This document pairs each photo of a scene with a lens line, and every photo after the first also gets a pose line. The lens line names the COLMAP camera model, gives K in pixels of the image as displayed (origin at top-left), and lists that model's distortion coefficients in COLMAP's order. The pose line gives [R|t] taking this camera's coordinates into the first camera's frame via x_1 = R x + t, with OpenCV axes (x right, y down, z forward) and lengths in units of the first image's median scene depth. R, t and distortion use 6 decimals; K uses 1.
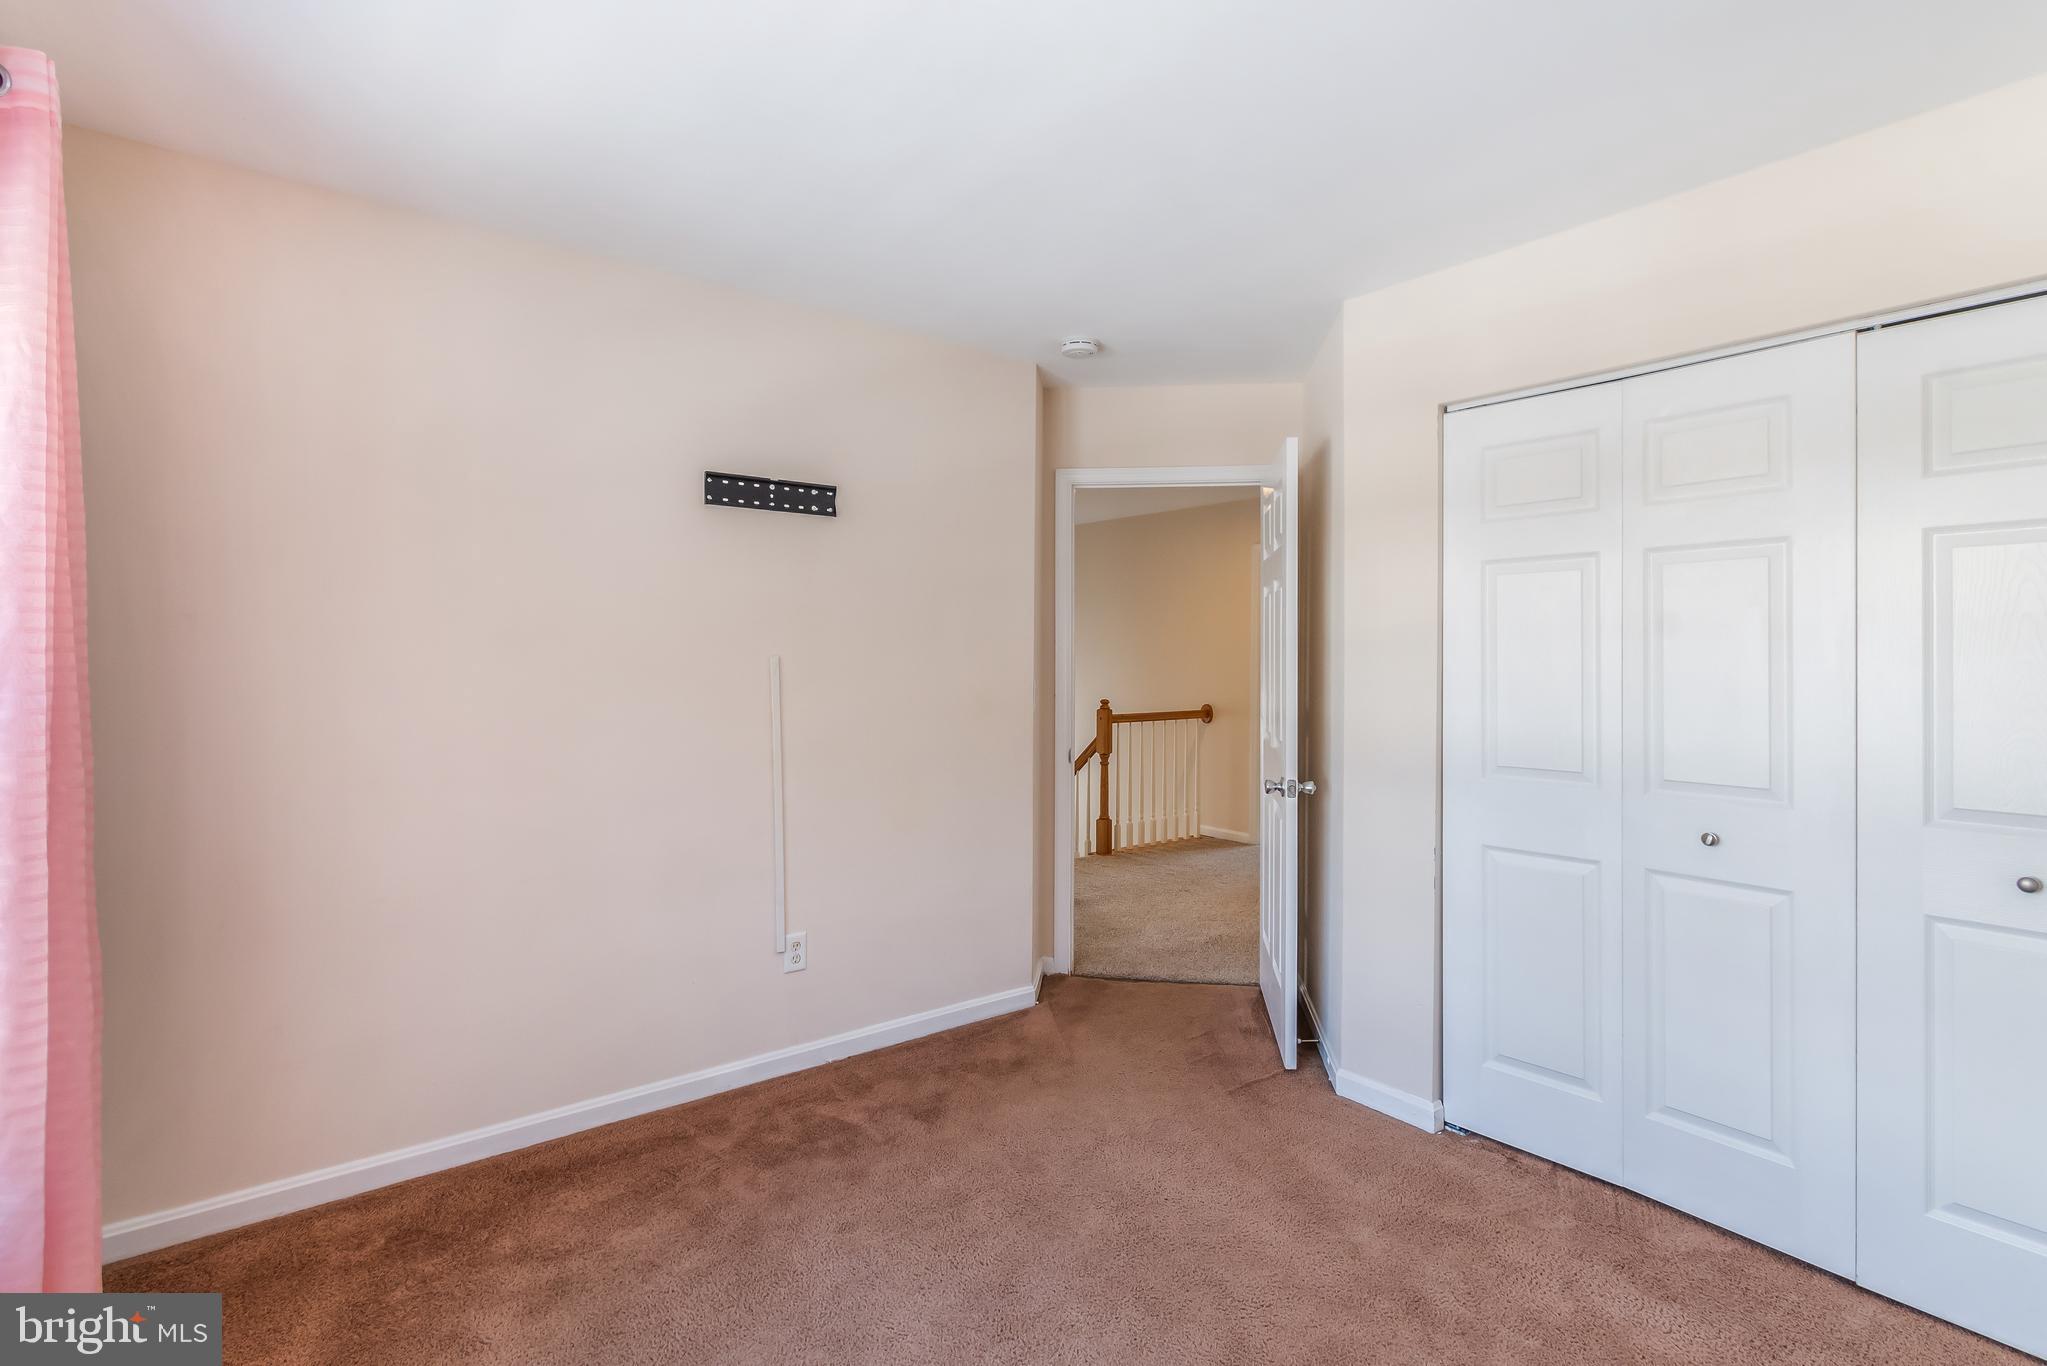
lens RADIAL K [[927.4, 0, 1024.2], [0, 927.4, 653.9], [0, 0, 1]] dist [0.000428, -0.000118]
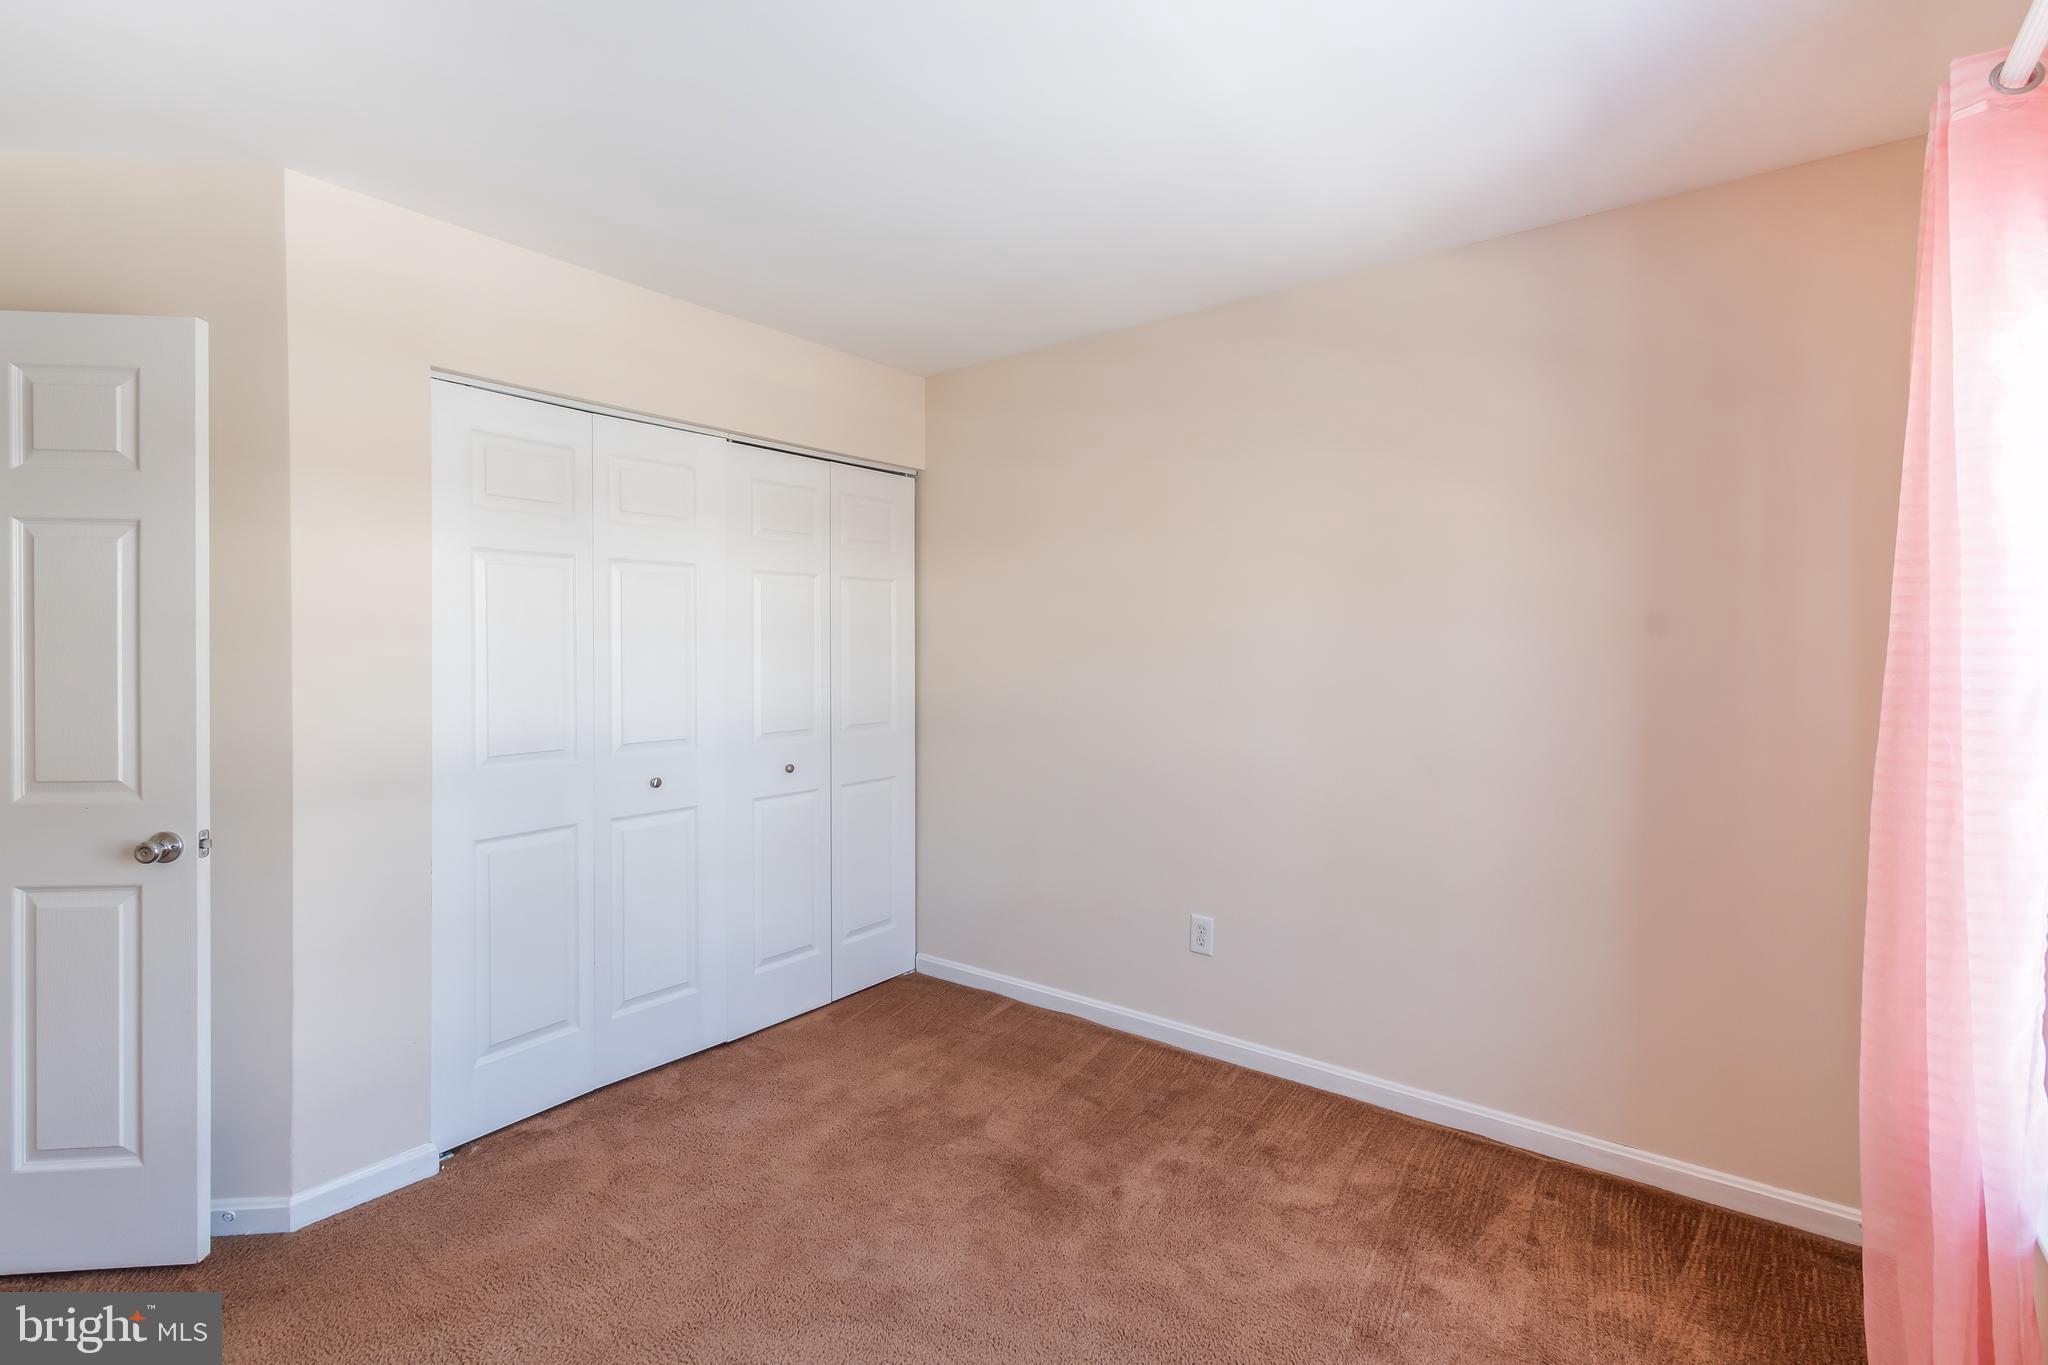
lens RADIAL K [[927.9, 0, 1024.7], [0, 927.9, 653.3], [0, 0, 1]] dist [0.000428, -0.000118]
pose [[-0.234610, -0.003115, 0.972085, -0.525925], [-0.003204, 0.999992, 0.002431, 0.005784], [-0.972084, -0.002544, -0.234618, 0.605023]]
